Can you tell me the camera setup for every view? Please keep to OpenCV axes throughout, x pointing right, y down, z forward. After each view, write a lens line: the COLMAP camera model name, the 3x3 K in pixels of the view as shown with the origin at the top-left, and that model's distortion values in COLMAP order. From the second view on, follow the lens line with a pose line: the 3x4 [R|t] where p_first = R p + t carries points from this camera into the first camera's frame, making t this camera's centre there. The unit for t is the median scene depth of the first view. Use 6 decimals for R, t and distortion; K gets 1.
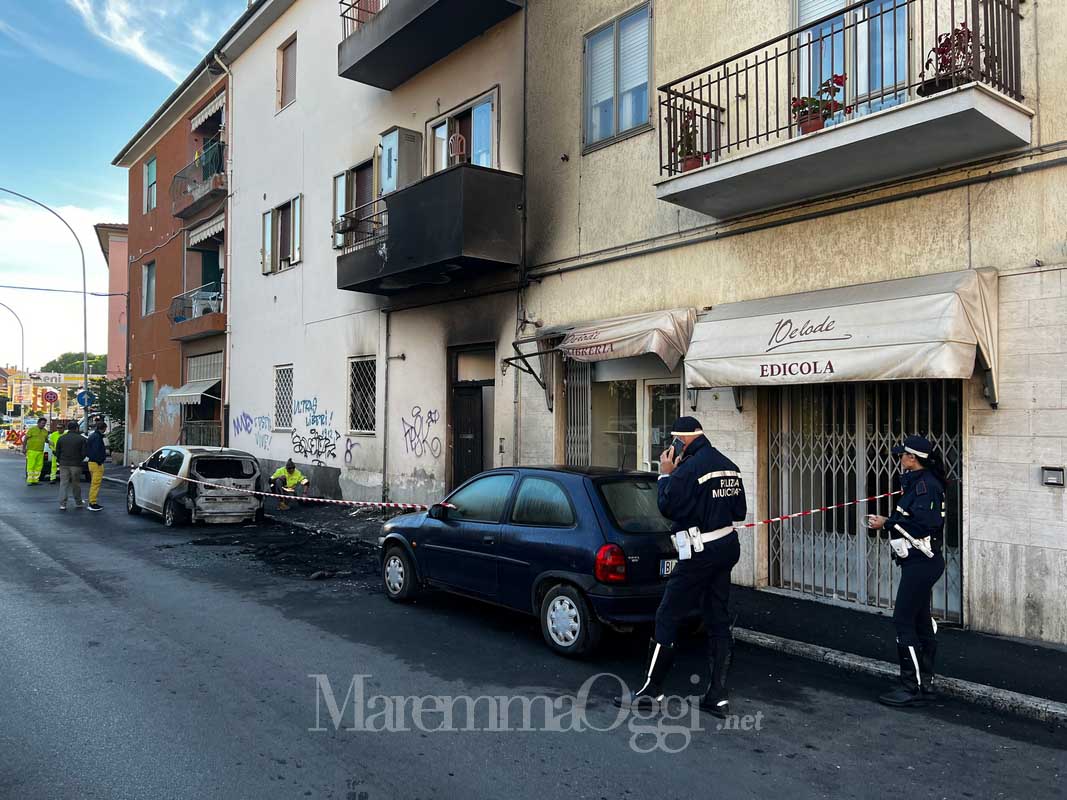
lens RADIAL K [[815.2, 0, 538.1], [0, 815.2, 405.3], [0, 0, 1]] dist [0.025420, -0.010315]
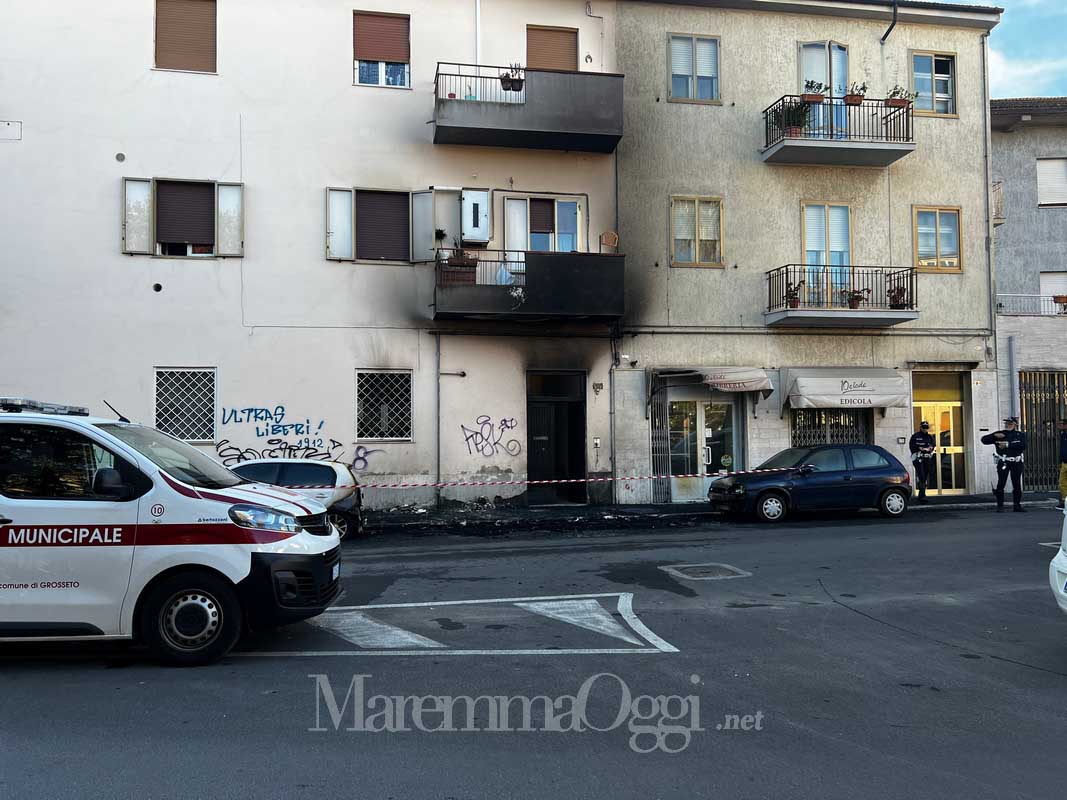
lens RADIAL K [[815.2, 0, 530.6], [0, 815.2, 396.6], [0, 0, 1]] dist [0.025420, -0.010315]
pose [[0.473507, 0.023082, 0.880488, -1.189262], [-0.003161, 0.999695, -0.024507, 0.002316], [-0.880784, 0.008821, 0.473435, 0.353014]]
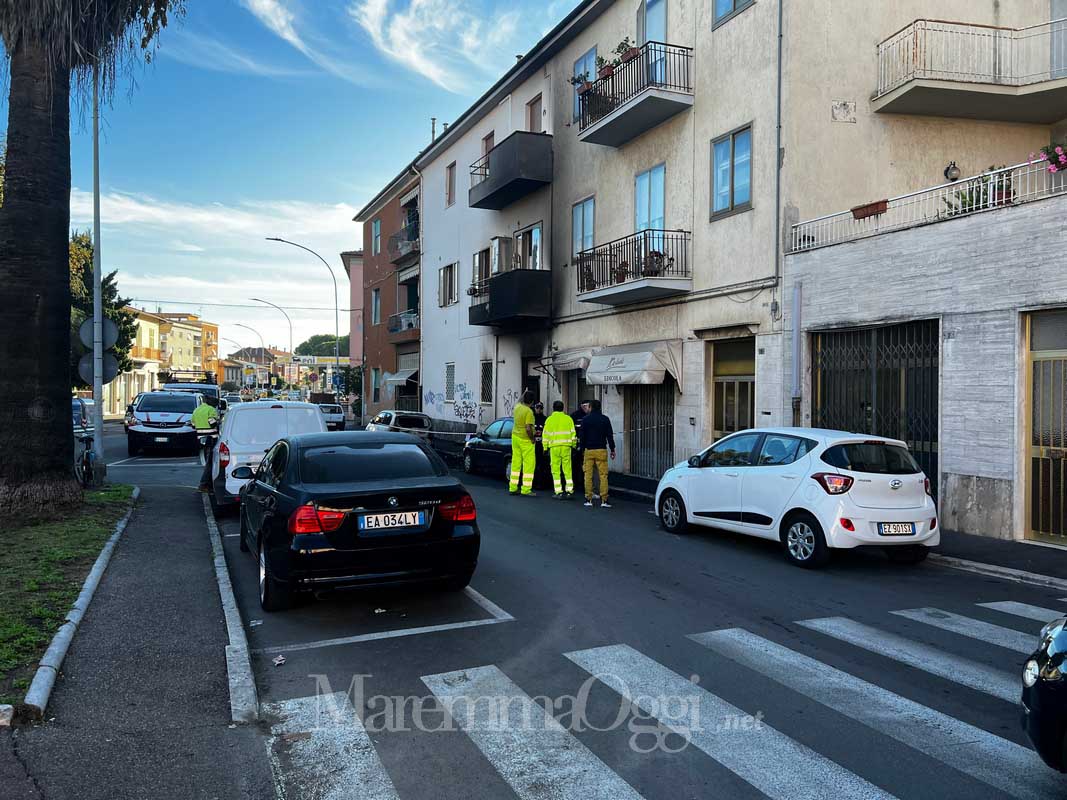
lens RADIAL K [[815.2, 0, 530.4], [0, 815.2, 396.4], [0, 0, 1]] dist [0.025420, -0.010315]
pose [[0.966178, 0.000224, -0.257876, 0.361333], [0.005977, 0.999711, 0.023265, -0.024760], [0.257807, -0.024019, 0.965898, -0.736798]]
